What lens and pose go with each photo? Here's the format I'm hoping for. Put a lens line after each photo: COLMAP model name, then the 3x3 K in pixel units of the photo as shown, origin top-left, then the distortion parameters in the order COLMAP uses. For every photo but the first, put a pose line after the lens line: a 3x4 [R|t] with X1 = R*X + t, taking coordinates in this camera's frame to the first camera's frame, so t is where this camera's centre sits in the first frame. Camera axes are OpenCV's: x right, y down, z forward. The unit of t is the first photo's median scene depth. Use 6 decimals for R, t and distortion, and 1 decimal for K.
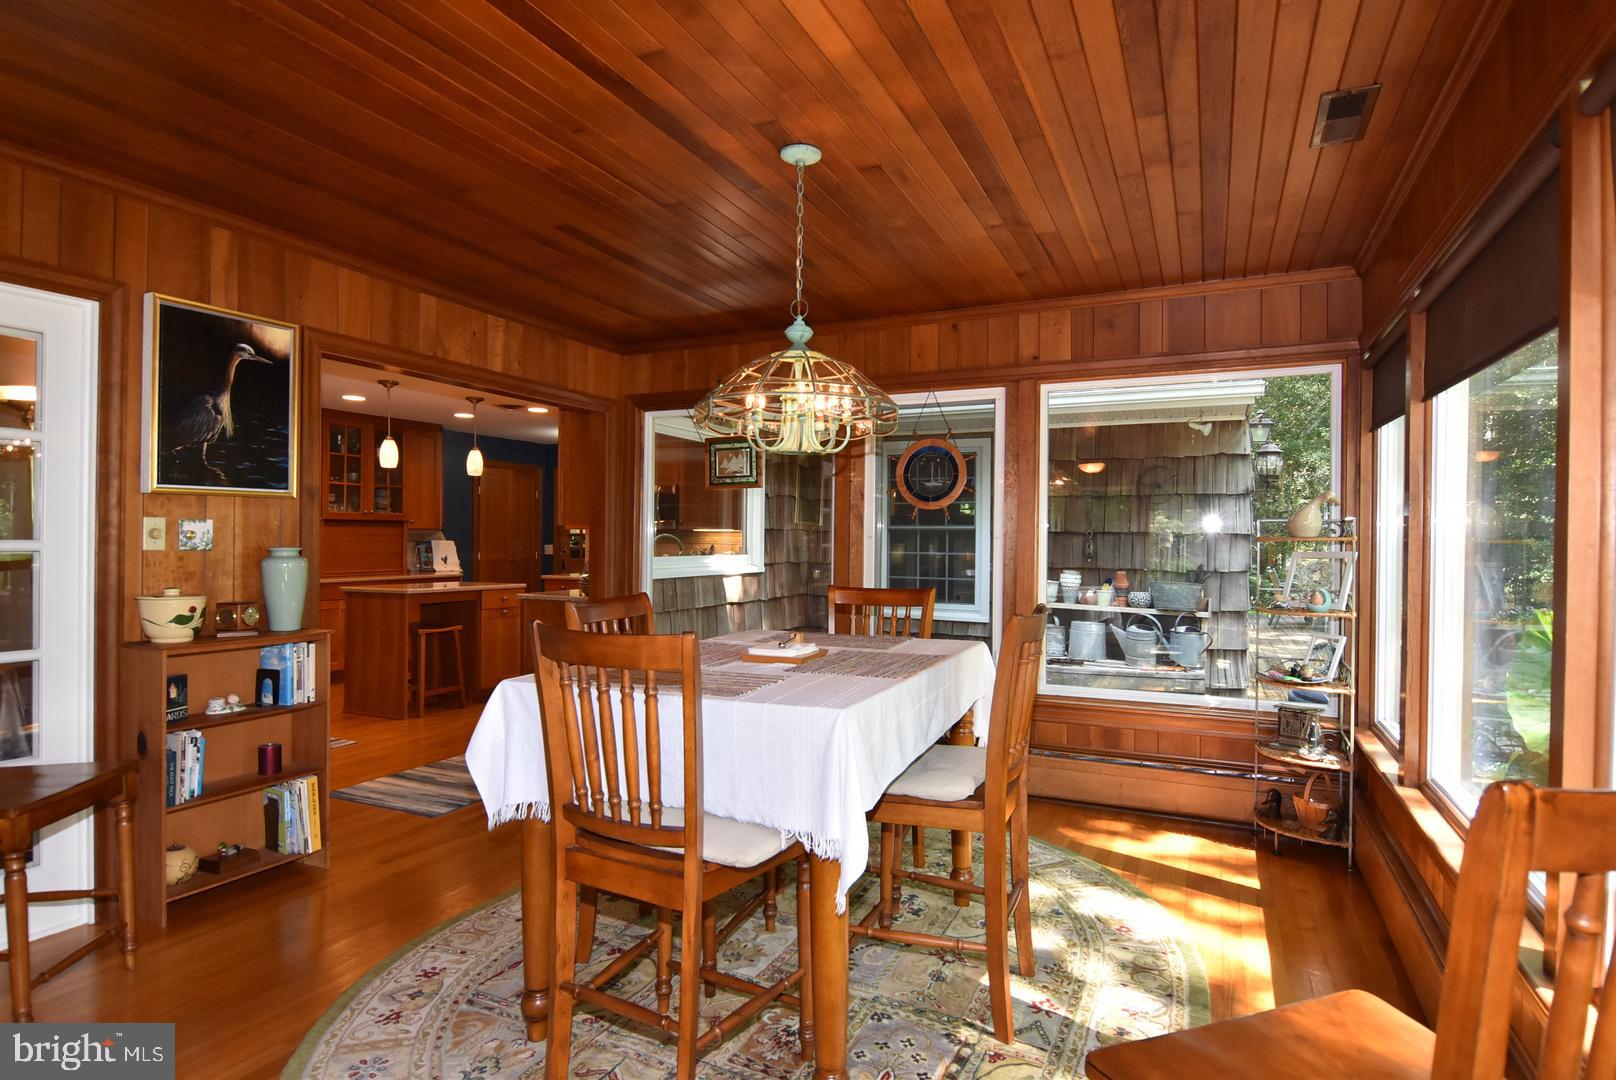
lens RADIAL K [[864.9, 0, 810.9], [0, 864.9, 537.4], [0, 0, 1]] dist [-0.001150, -0.013767]
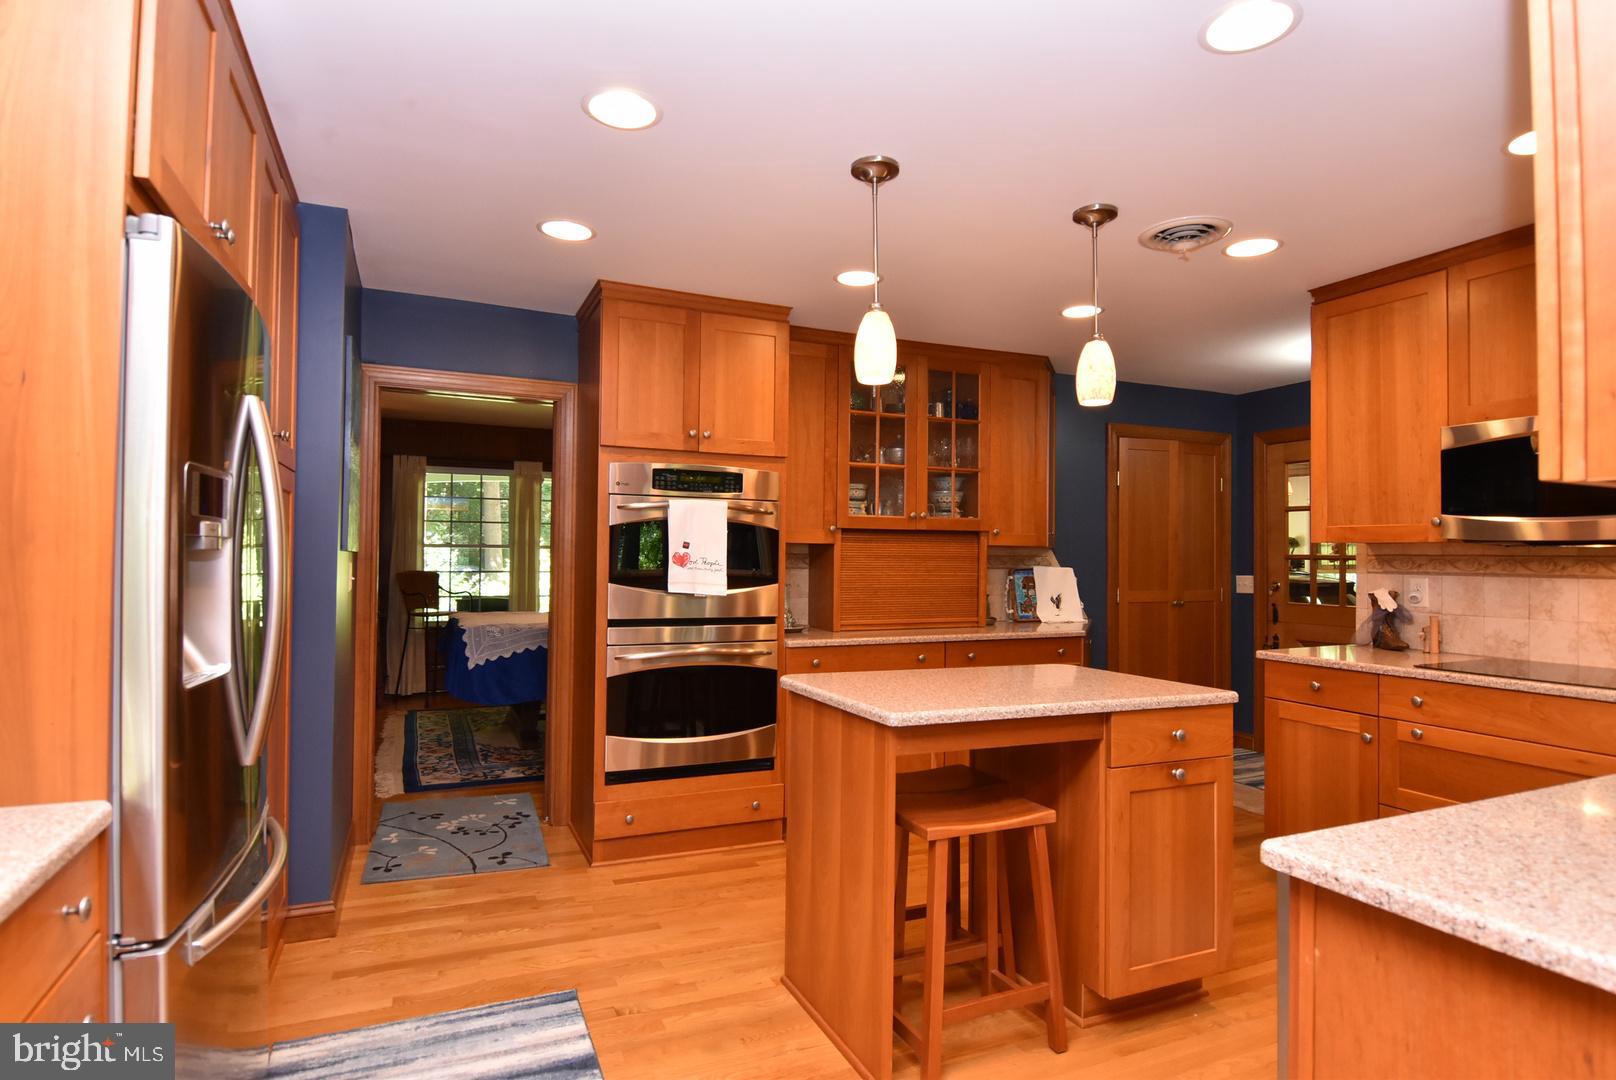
lens RADIAL K [[864.9, 0, 804.7], [0, 864.9, 543.6], [0, 0, 1]] dist [-0.001150, -0.013767]
pose [[0.748905, -0.016516, -0.662472, -0.180999], [-0.001555, 0.999643, -0.026681, 0.003779], [0.662676, 0.021012, 0.748611, 0.491332]]
